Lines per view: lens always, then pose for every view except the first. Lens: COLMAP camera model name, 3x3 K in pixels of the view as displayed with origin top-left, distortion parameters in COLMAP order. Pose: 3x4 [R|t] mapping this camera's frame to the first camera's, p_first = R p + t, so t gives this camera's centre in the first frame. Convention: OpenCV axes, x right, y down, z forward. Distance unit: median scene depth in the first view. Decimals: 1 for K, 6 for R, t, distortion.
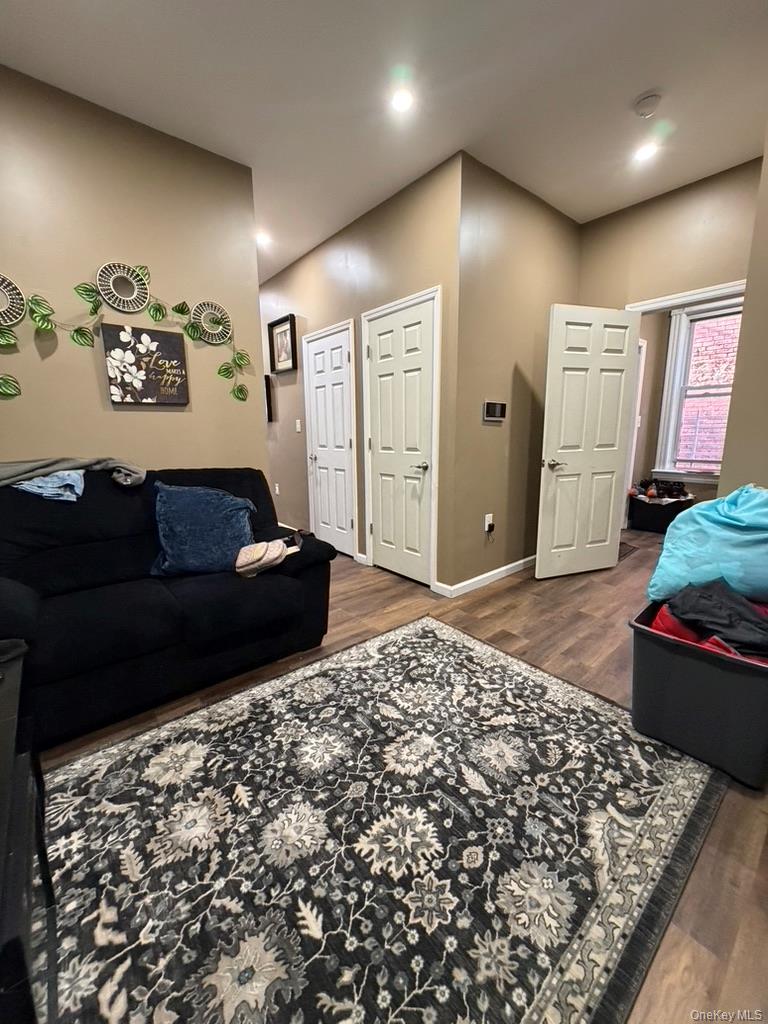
lens RADIAL K [[409.3, 0, 383.1], [0, 409.3, 509.5], [0, 0, 1]] dist [0.001940, -0.000070]
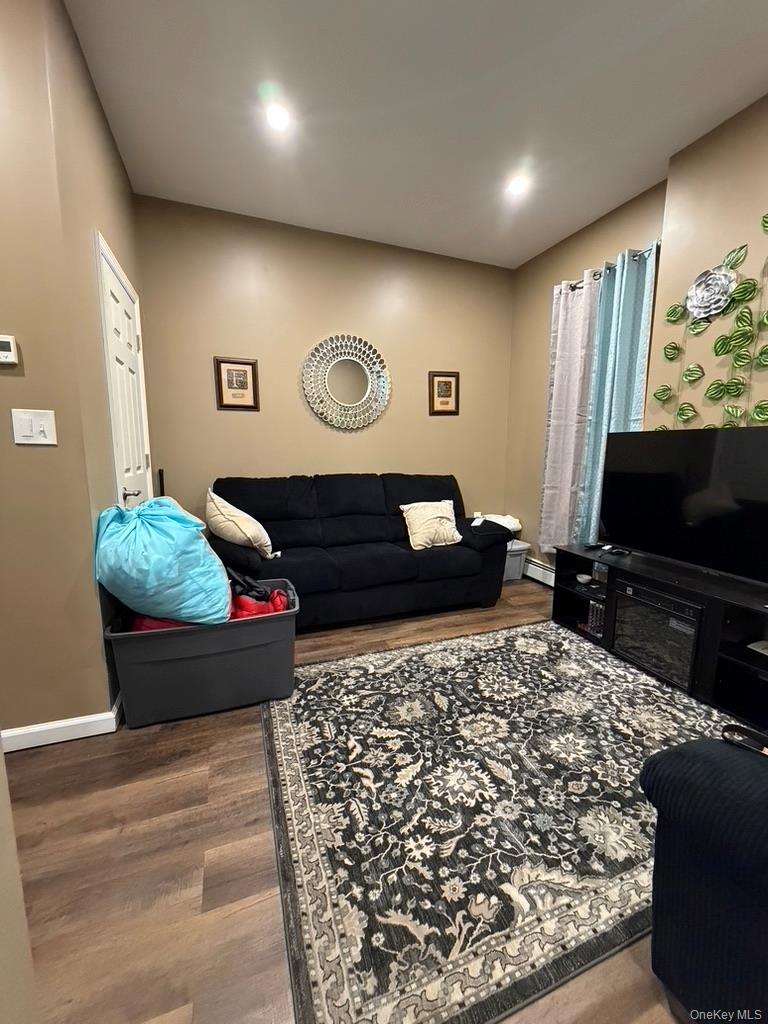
lens RADIAL K [[409.3, 0, 386.7], [0, 409.3, 514.4], [0, 0, 1]] dist [0.001940, -0.000070]
pose [[-0.949668, -0.047752, 0.309596, 0.001182], [0.057277, 0.945183, 0.321479, -0.343679], [-0.307976, 0.323032, -0.894875, 1.845464]]
